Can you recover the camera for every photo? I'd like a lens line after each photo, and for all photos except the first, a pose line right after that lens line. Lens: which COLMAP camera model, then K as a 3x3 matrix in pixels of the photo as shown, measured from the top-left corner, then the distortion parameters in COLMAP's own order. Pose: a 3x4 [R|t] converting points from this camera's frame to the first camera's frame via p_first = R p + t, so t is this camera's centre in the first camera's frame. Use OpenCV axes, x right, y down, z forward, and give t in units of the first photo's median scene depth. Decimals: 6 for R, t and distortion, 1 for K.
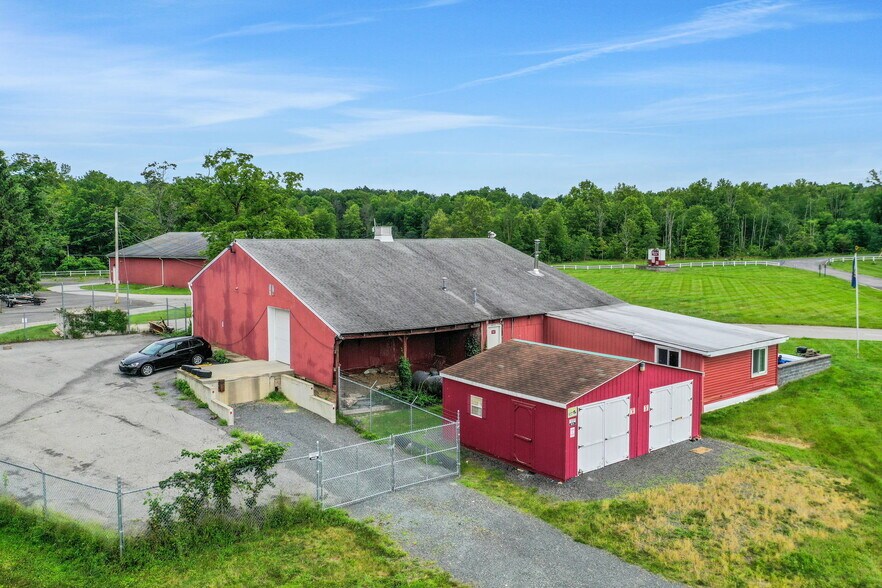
lens RADIAL K [[697.5, 0, 439.1], [0, 697.5, 272.2], [0, 0, 1]] dist [0.001403, 0.003122]
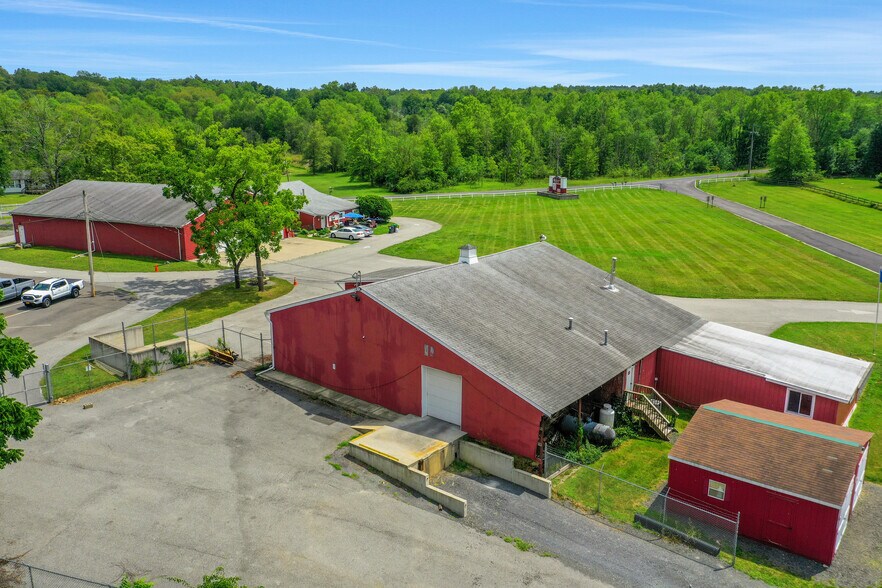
lens RADIAL K [[697.5, 0, 439.1], [0, 697.5, 272.2], [0, 0, 1]] dist [0.001403, 0.003122]
pose [[0.967931, -0.047617, 0.246664, -0.362050], [0.005909, 0.985915, 0.167140, -0.194301], [-0.251148, -0.160323, 0.954579, 0.053547]]
